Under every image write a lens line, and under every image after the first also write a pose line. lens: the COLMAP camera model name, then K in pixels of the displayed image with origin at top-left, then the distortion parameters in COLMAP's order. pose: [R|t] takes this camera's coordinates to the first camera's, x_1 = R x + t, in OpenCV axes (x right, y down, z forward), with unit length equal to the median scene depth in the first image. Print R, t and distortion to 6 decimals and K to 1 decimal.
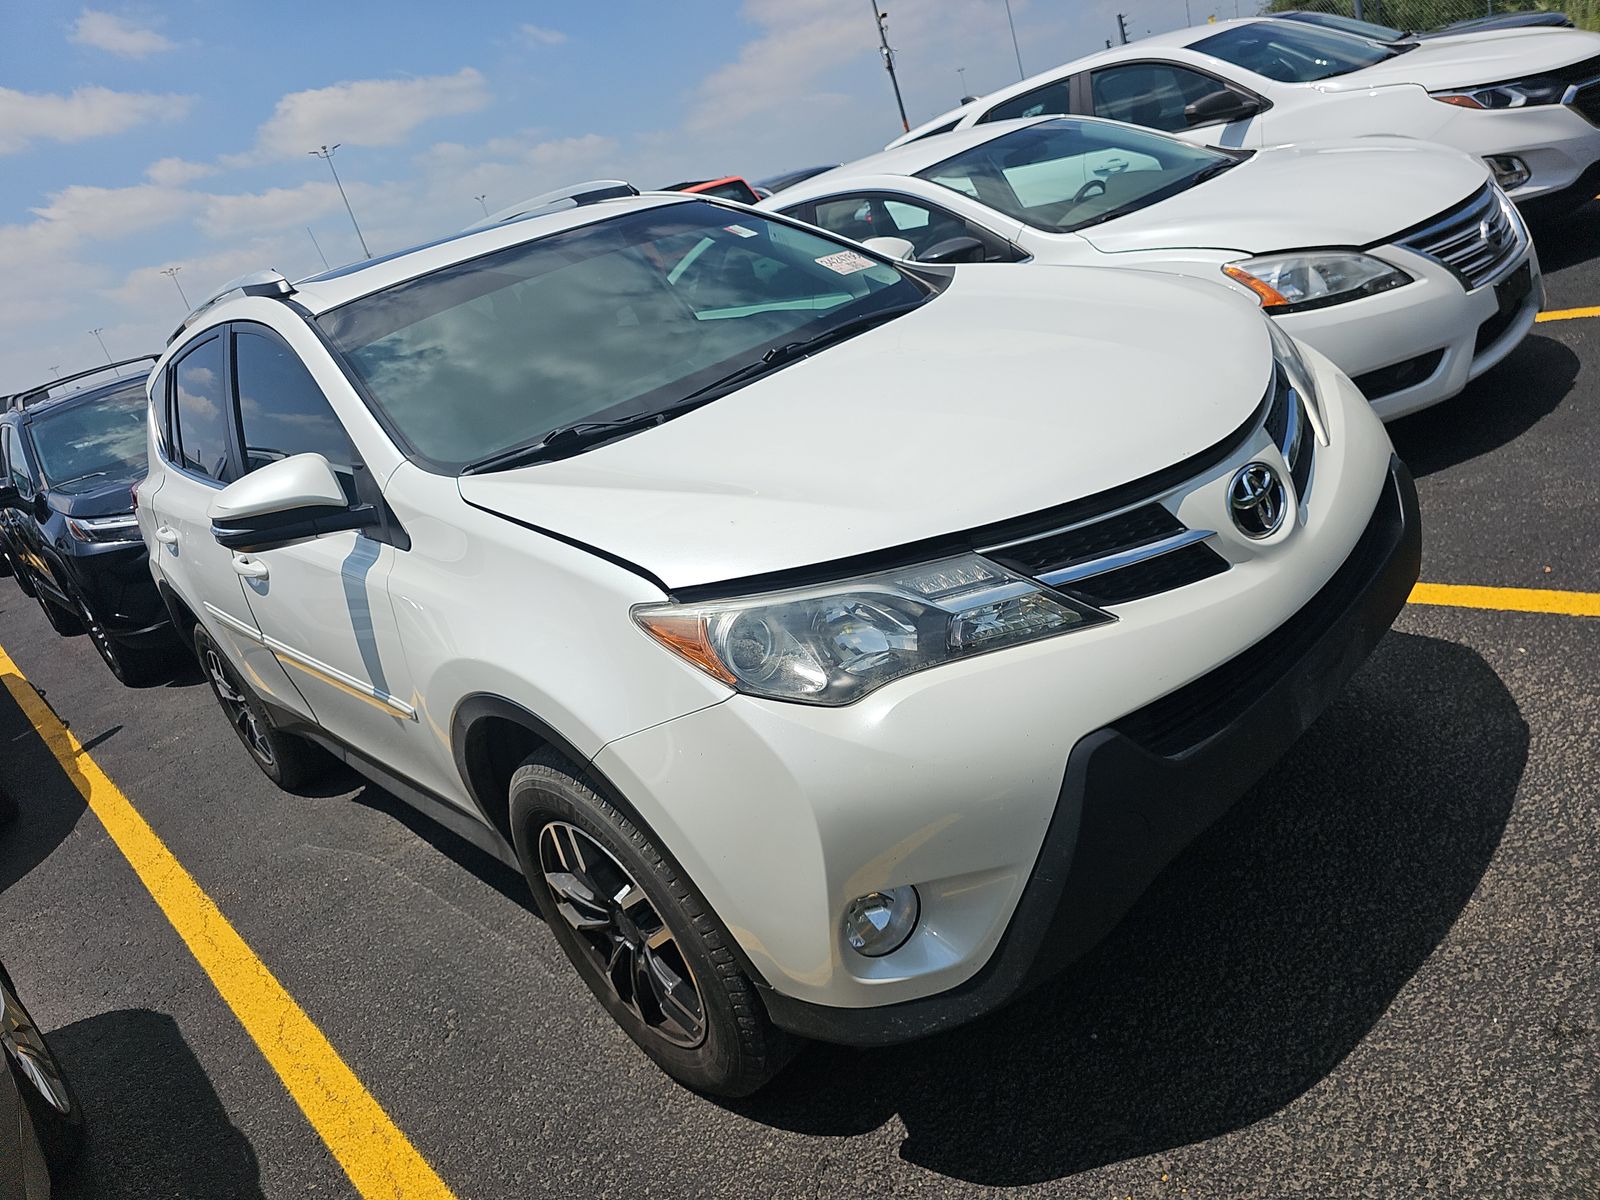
lens RADIAL K [[1083.6, 0, 799.2], [0, 1083.6, 602.8], [0, 0, 1]] dist [0.034738, -0.036203]
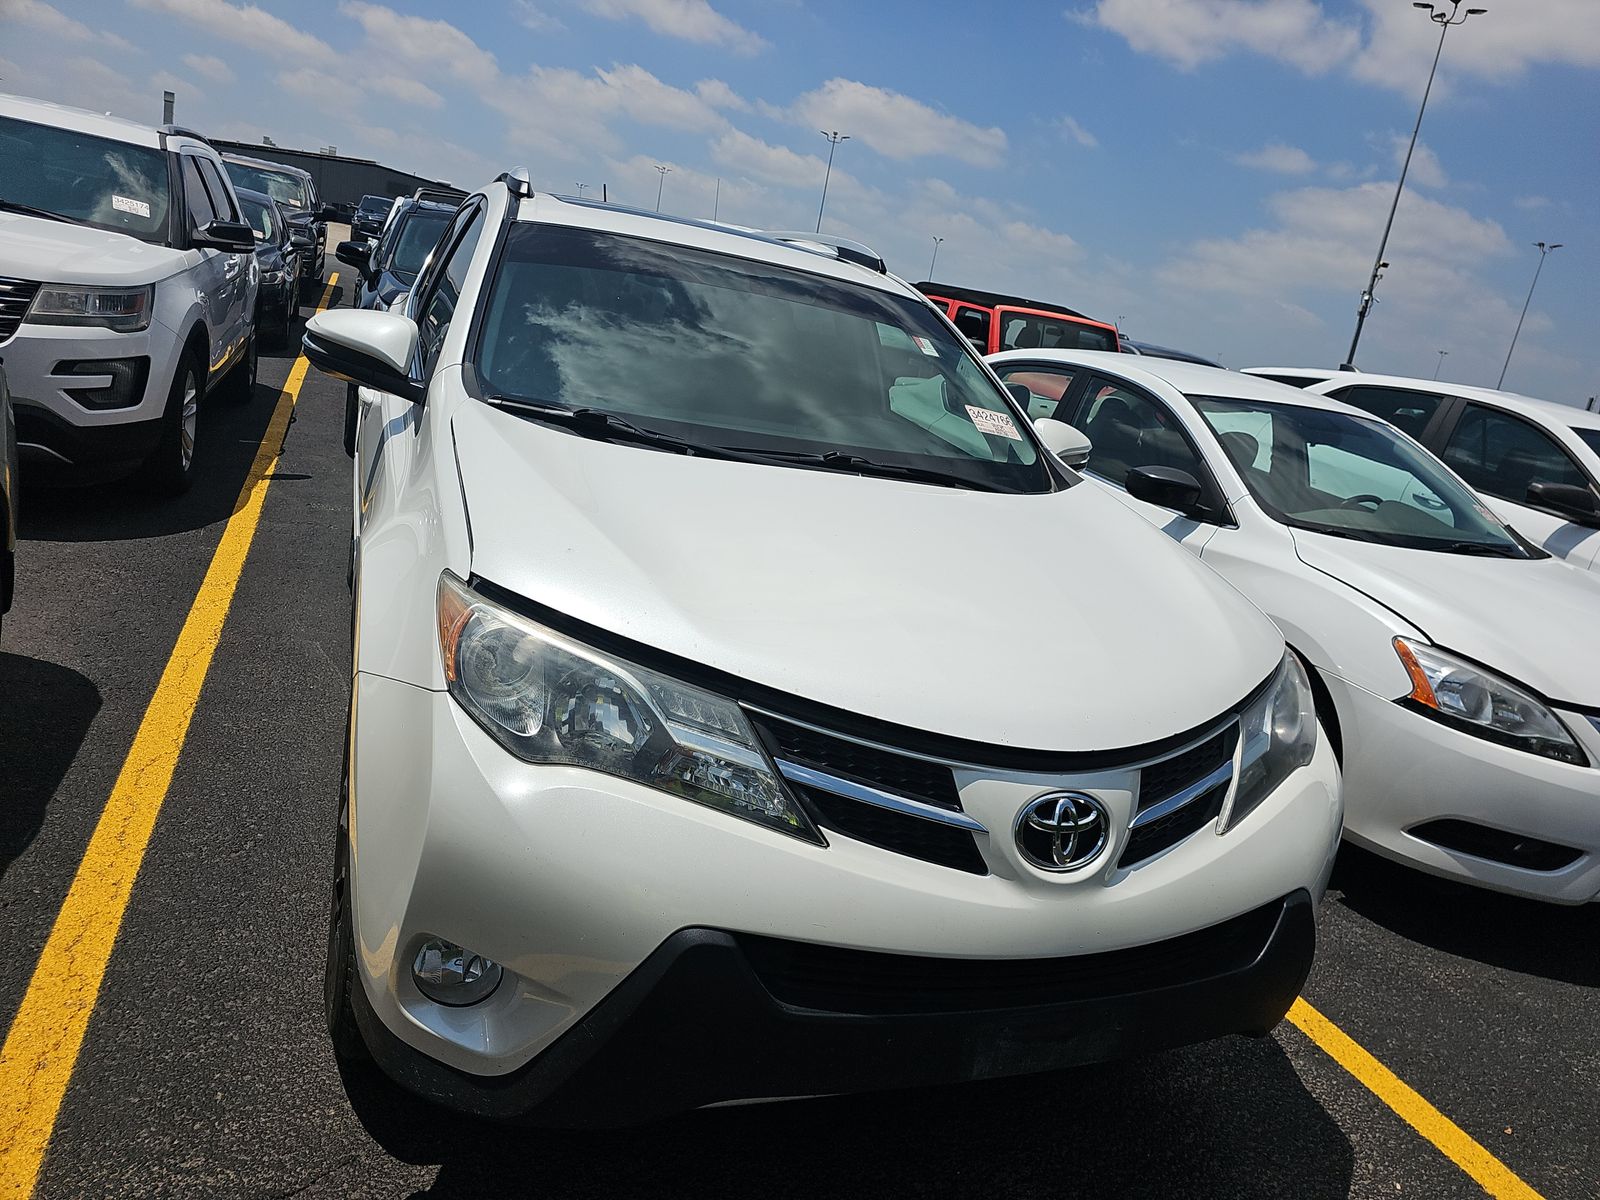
lens RADIAL K [[1083.6, 0, 806.6], [0, 1083.6, 610.2], [0, 0, 1]] dist [0.034738, -0.036203]
pose [[0.827617, 0.522078, -0.206118, 0.216871], [-0.534063, 0.845439, -0.002978, -0.086189], [0.172706, 0.112545, 0.978523, 0.035723]]
